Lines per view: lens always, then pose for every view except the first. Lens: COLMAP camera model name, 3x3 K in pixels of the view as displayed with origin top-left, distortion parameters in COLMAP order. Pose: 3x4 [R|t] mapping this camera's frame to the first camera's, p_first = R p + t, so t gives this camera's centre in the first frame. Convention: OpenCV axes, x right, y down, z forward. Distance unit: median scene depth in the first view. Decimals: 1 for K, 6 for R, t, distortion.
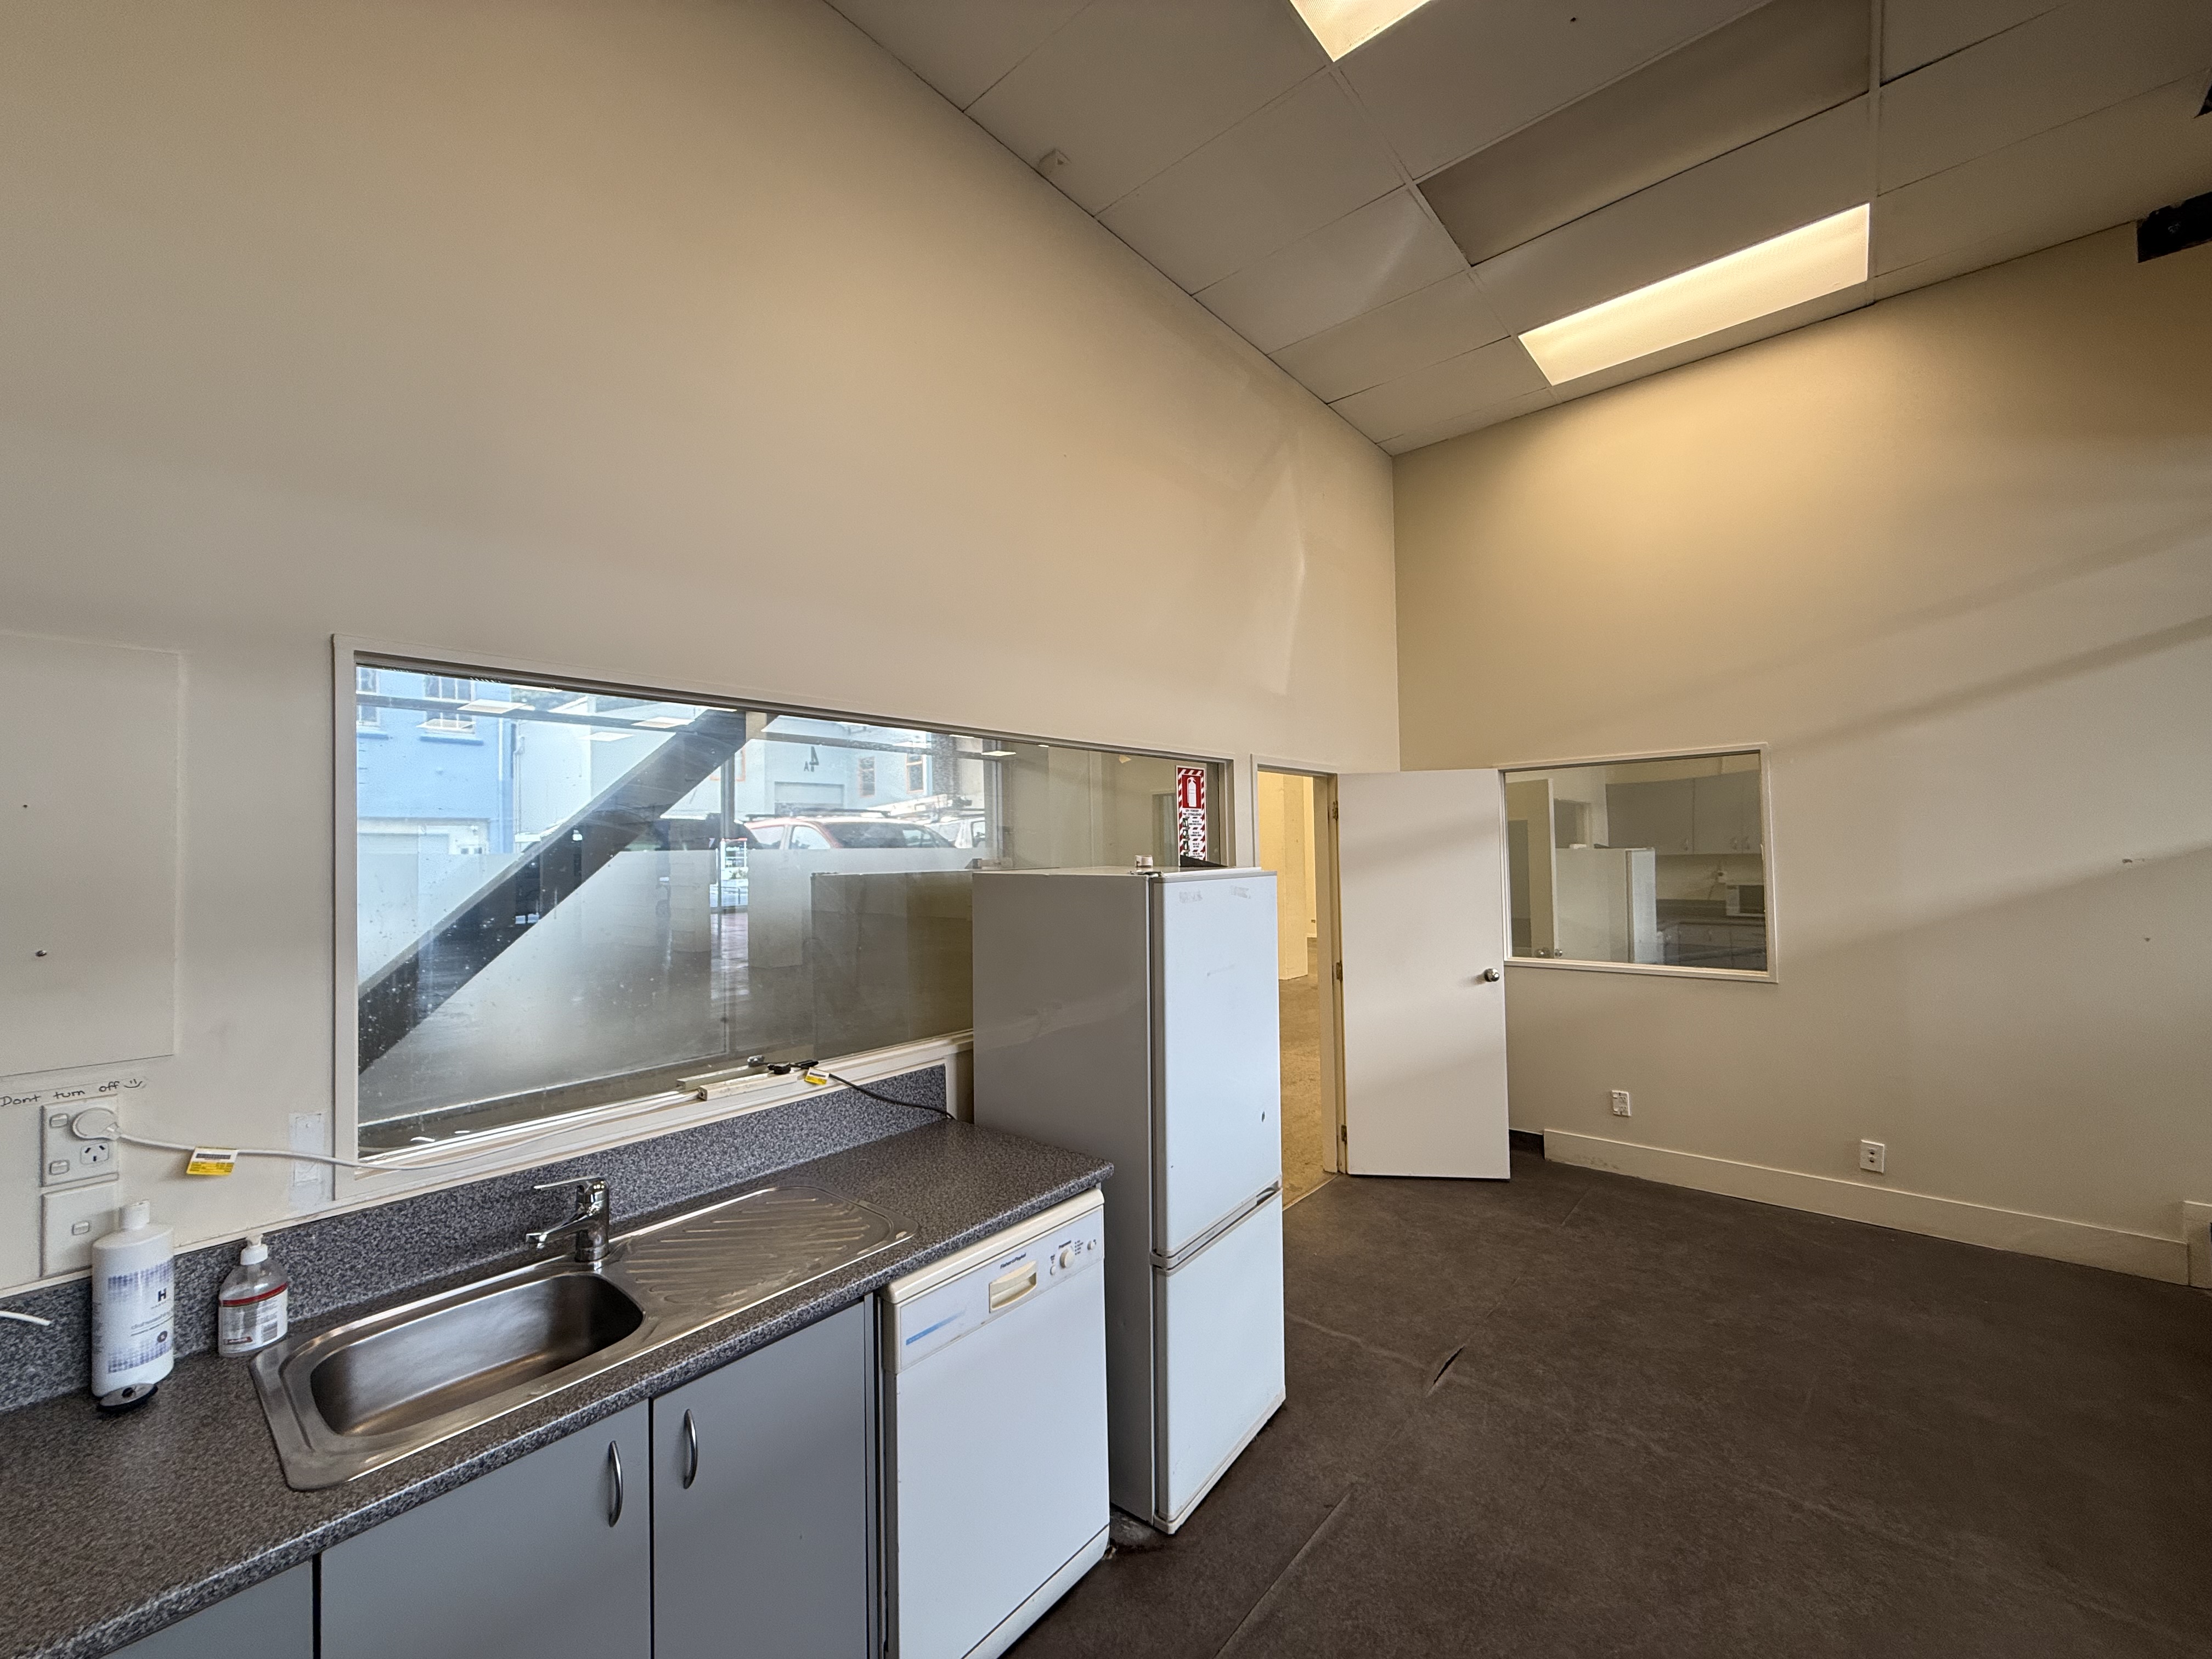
lens RADIAL K [[878.3, 0, 1100.3], [0, 878.3, 826.7], [0, 0, 1]] dist [-0.000345, 0.000098]
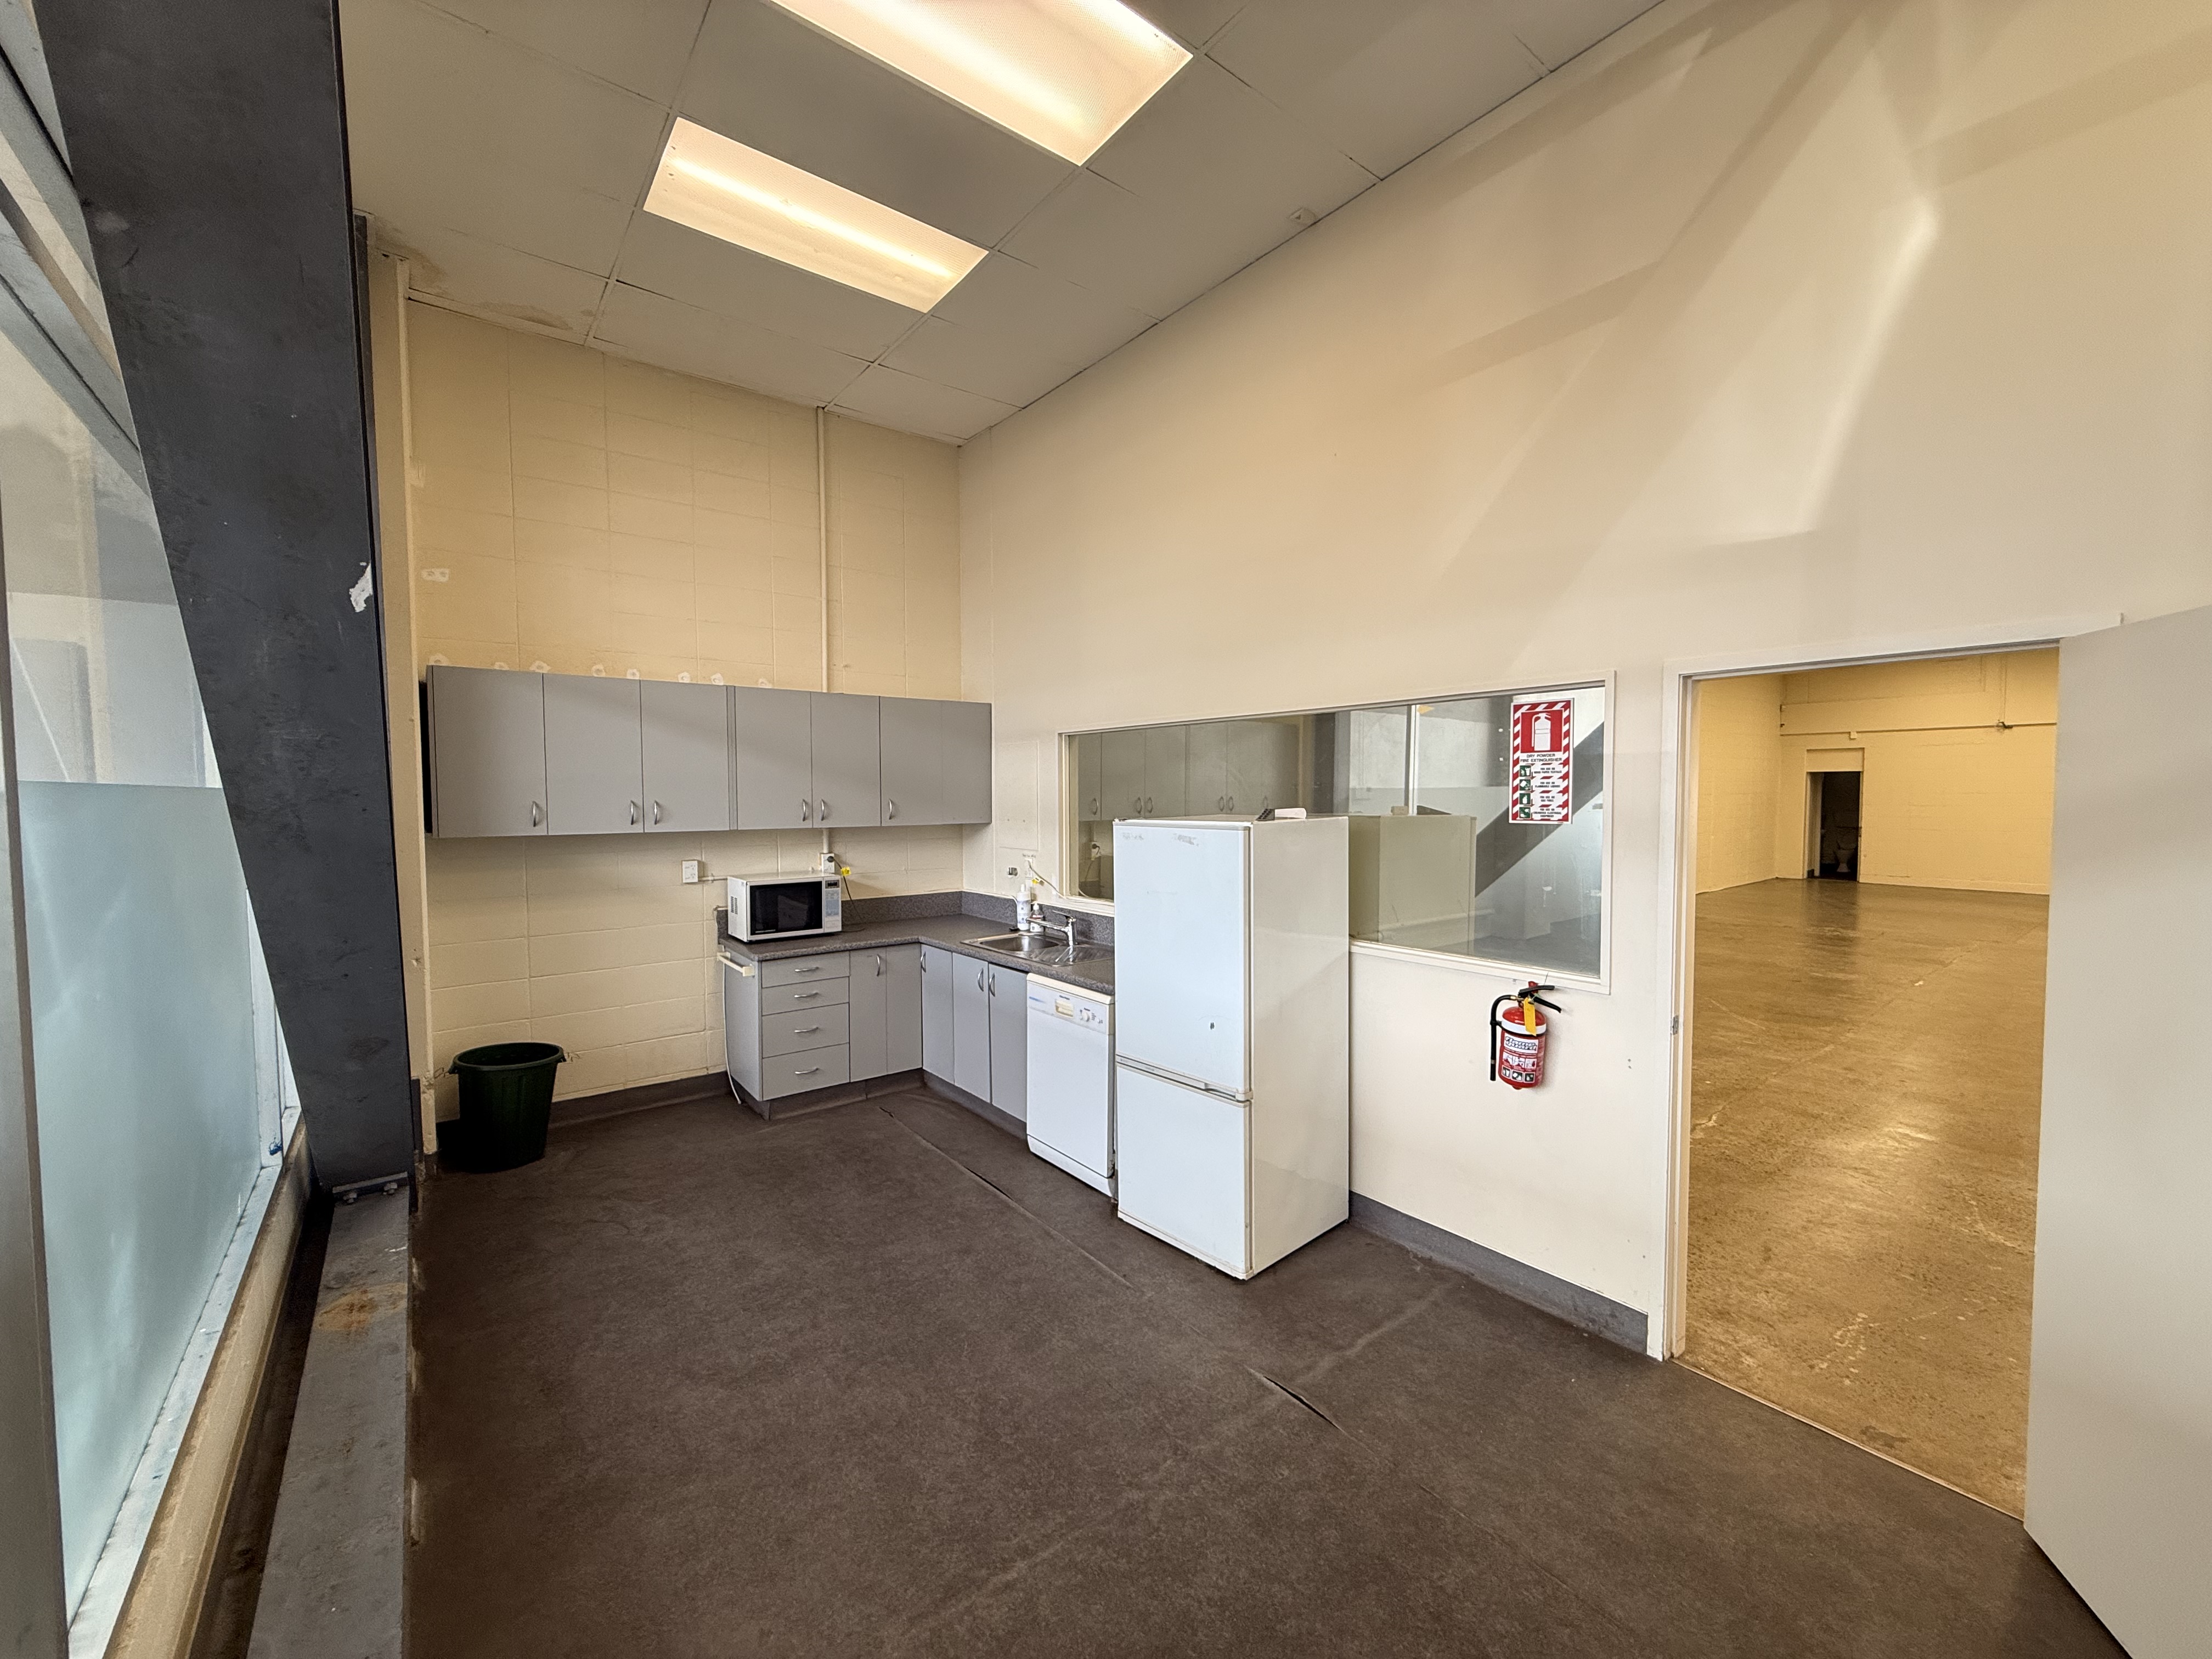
lens RADIAL K [[878.3, 0, 1100.3], [0, 878.3, 826.7], [0, 0, 1]] dist [-0.000345, 0.000098]
pose [[-0.195322, 0.059232, -0.978949, 0.985824], [0.037477, 0.997896, 0.052901, -0.010981], [0.980023, -0.026355, -0.197130, 0.776164]]
